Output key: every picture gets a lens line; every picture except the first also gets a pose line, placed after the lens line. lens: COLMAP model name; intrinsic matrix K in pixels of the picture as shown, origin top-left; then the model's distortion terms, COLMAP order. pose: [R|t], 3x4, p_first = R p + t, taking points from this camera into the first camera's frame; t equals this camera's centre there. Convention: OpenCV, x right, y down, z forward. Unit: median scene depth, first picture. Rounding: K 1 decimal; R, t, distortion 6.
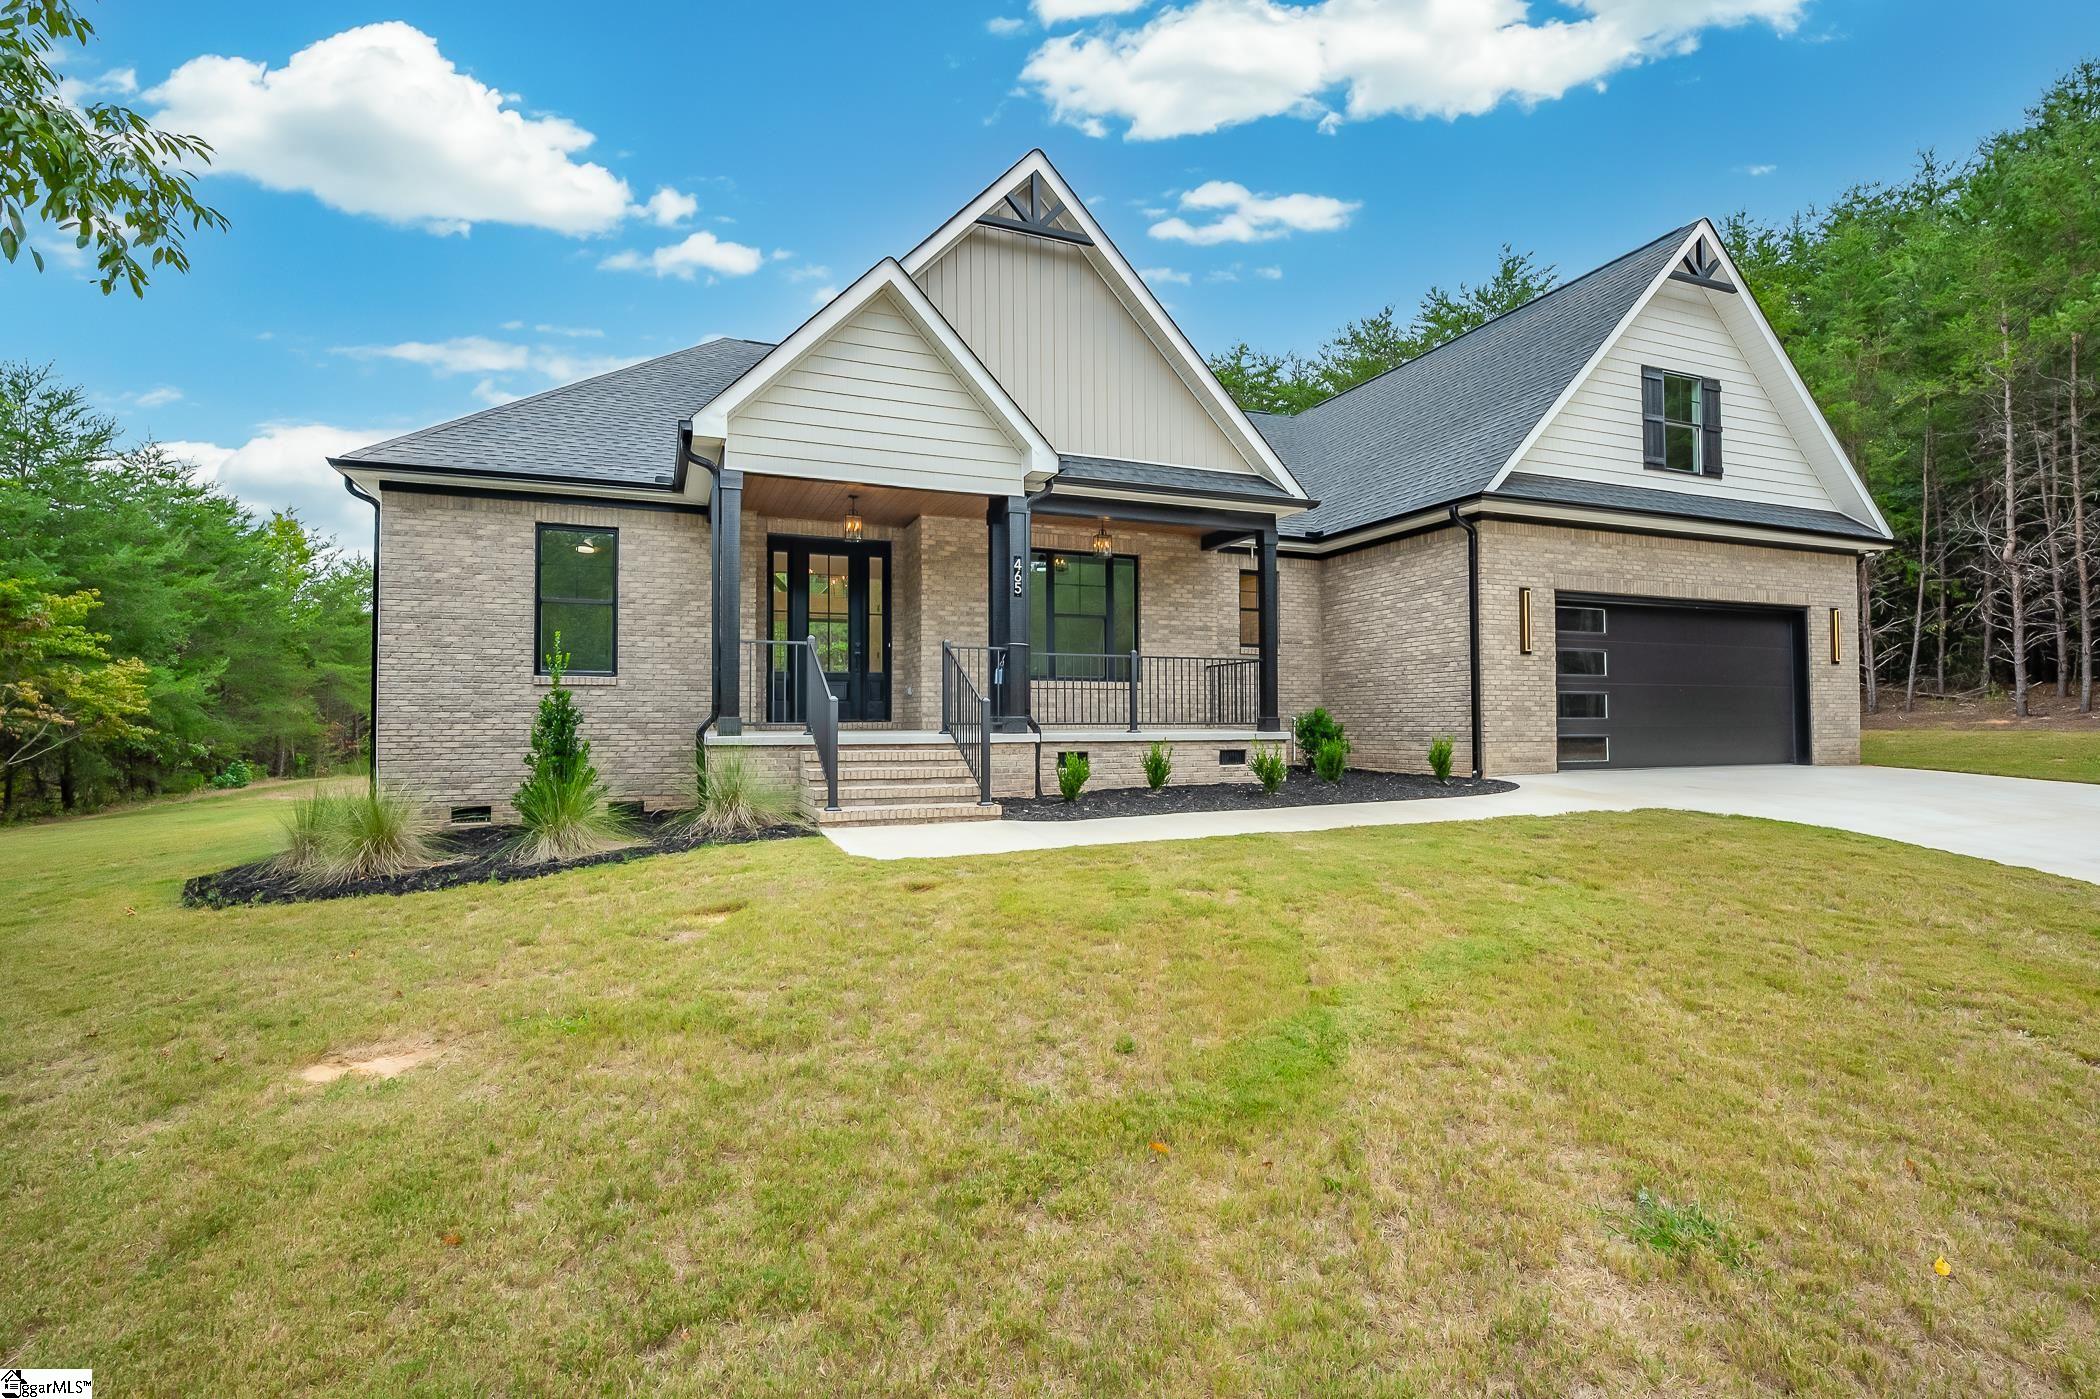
lens RADIAL K [[994.2, 0, 1050.0], [0, 994.2, 699.5], [0, 0, 1]] dist [0.000798, -0.000048]
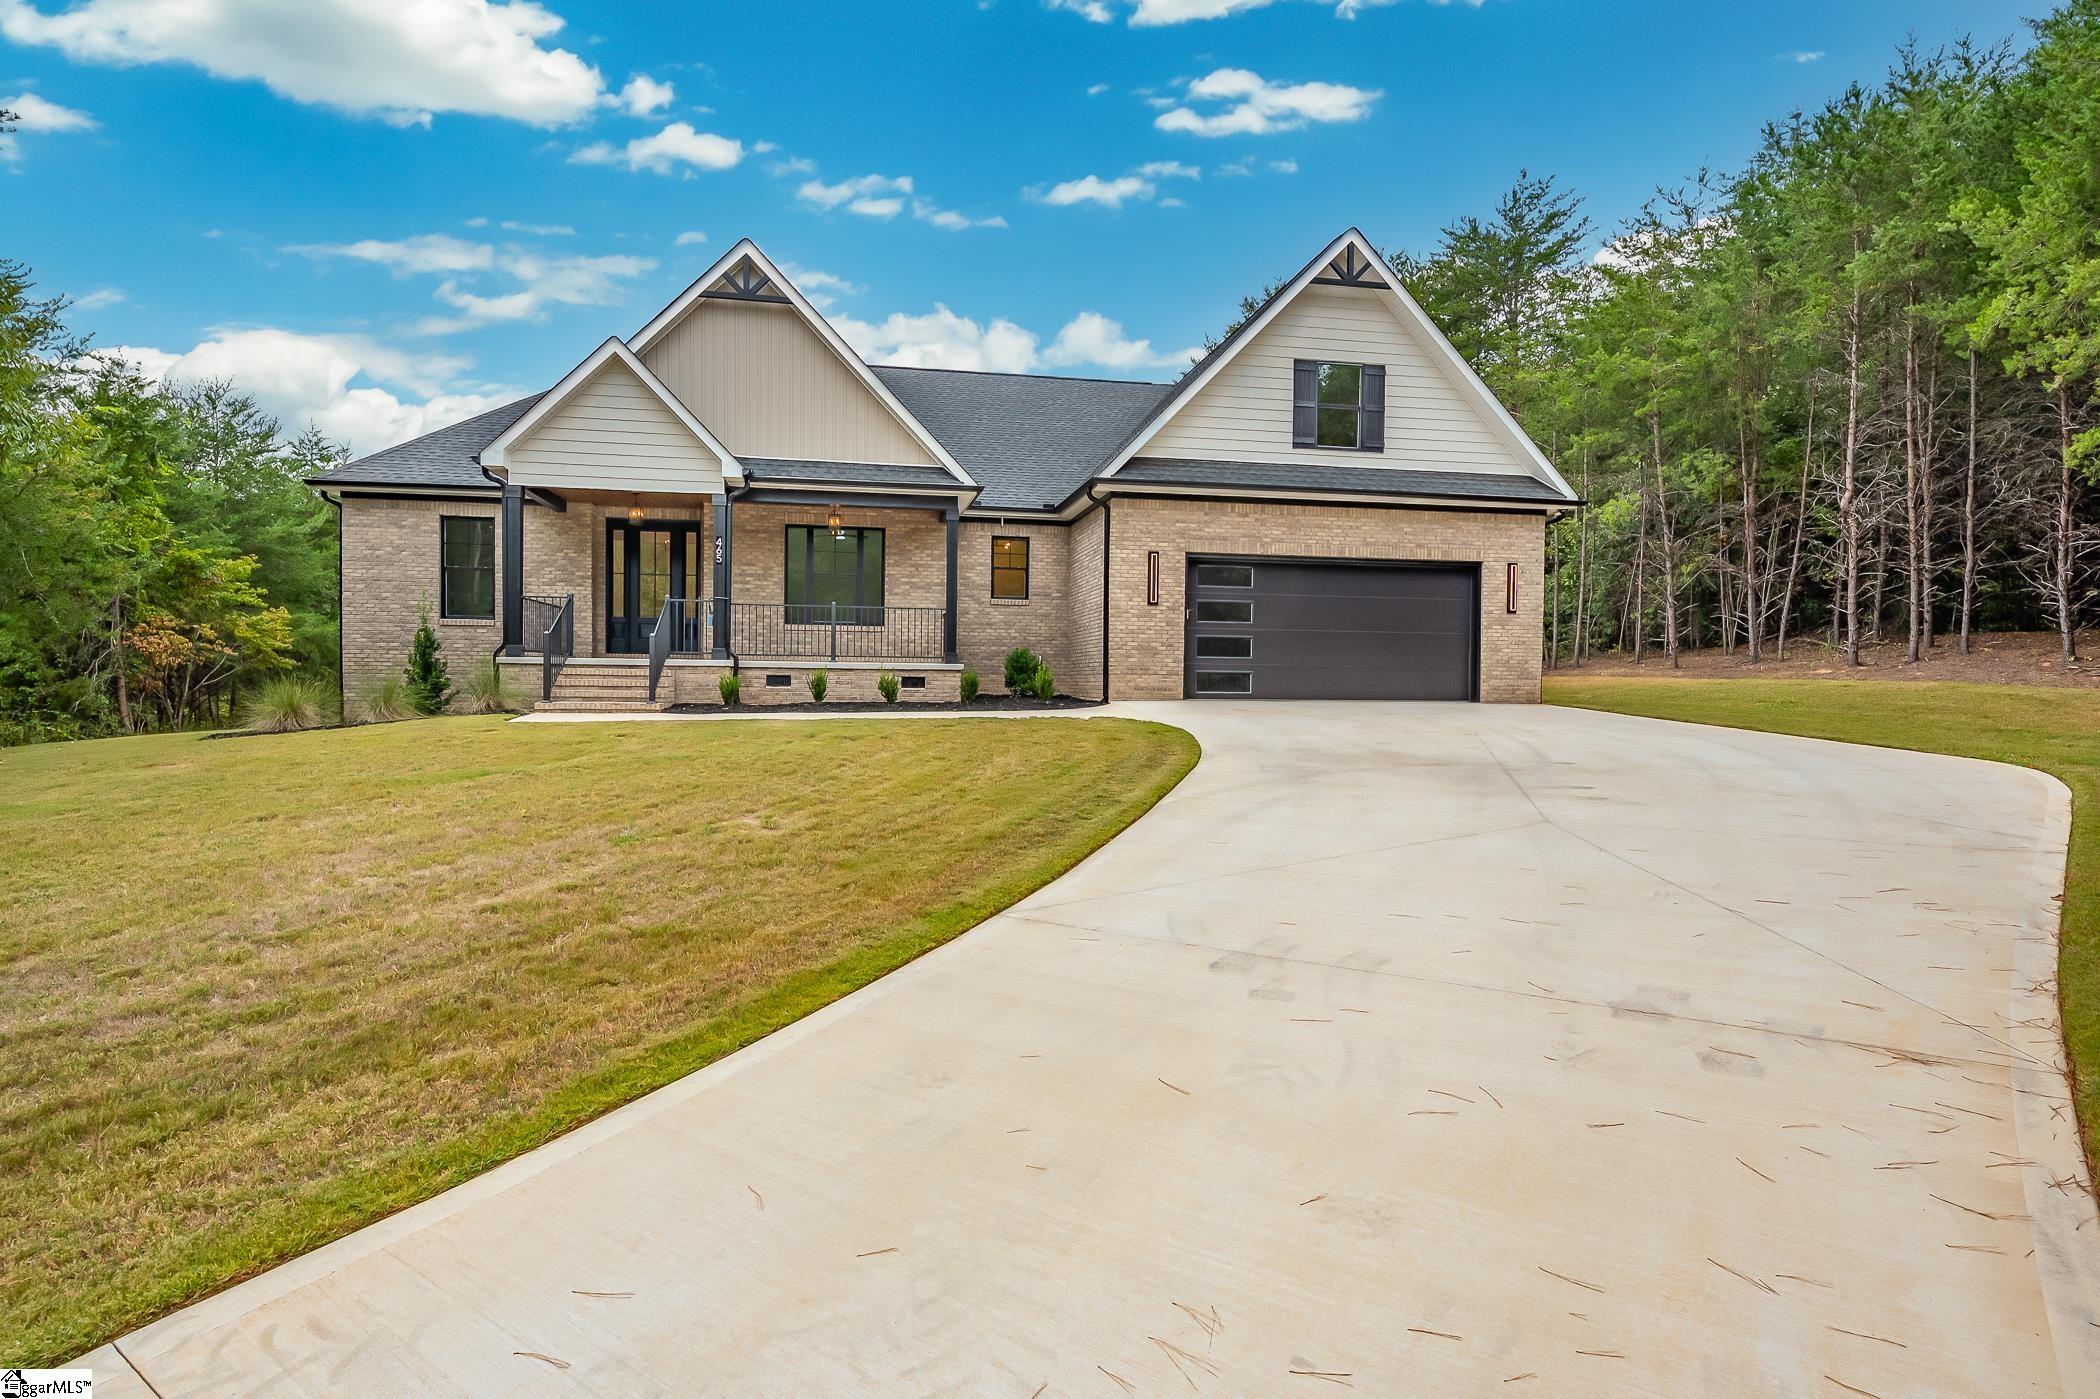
lens RADIAL K [[1098.3, 0, 1050.0], [0, 1098.3, 699.5], [0, 0, 1]] dist [0.012902, 0.000039]
pose [[0.978434, 0.017690, -0.205799, 0.590353], [-0.009019, 0.999035, 0.042996, 0.014076], [0.206361, -0.040212, 0.977649, -0.354957]]
